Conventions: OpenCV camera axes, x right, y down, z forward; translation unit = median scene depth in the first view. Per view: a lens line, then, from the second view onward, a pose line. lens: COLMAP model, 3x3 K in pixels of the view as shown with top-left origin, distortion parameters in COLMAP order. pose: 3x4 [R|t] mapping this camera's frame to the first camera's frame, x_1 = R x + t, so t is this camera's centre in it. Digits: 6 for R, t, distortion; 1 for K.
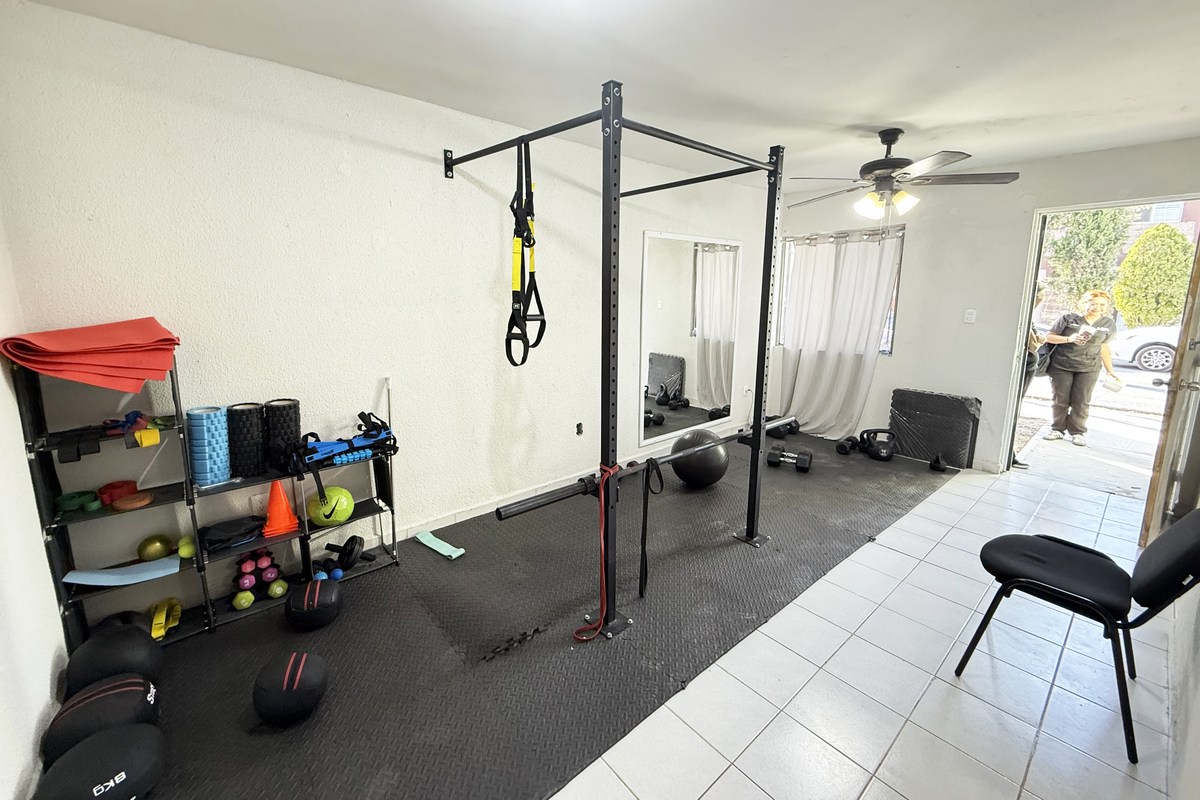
lens RADIAL K [[481.6, 0, 596.3], [0, 481.6, 373.6], [0, 0, 1]] dist [0.003052, 0.000583]
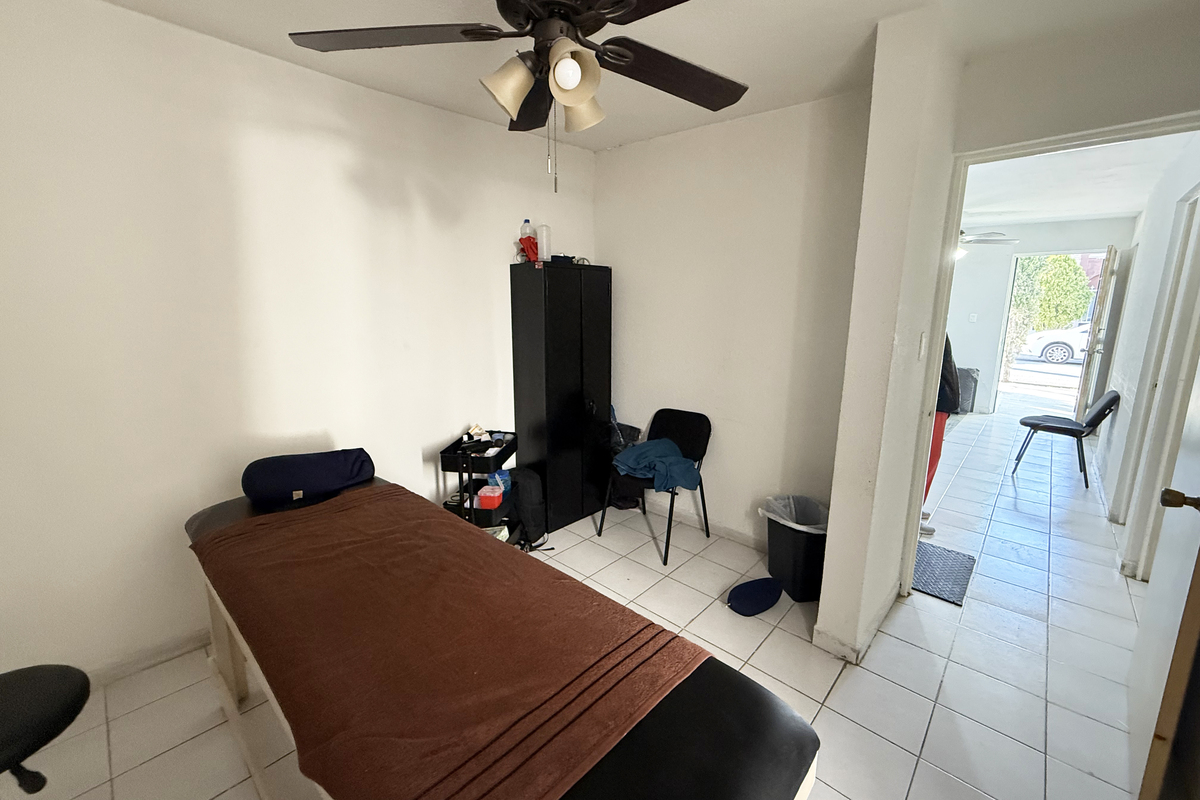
lens RADIAL K [[478.2, 0, 595.5], [0, 478.2, 390.8], [0, 0, 1]] dist [0.001730, 0.000373]
pose [[0.994281, -0.019098, 0.105075, -0.231179], [0.017726, 0.999745, 0.013983, 0.028811], [-0.105315, -0.012041, 0.994366, -0.165147]]
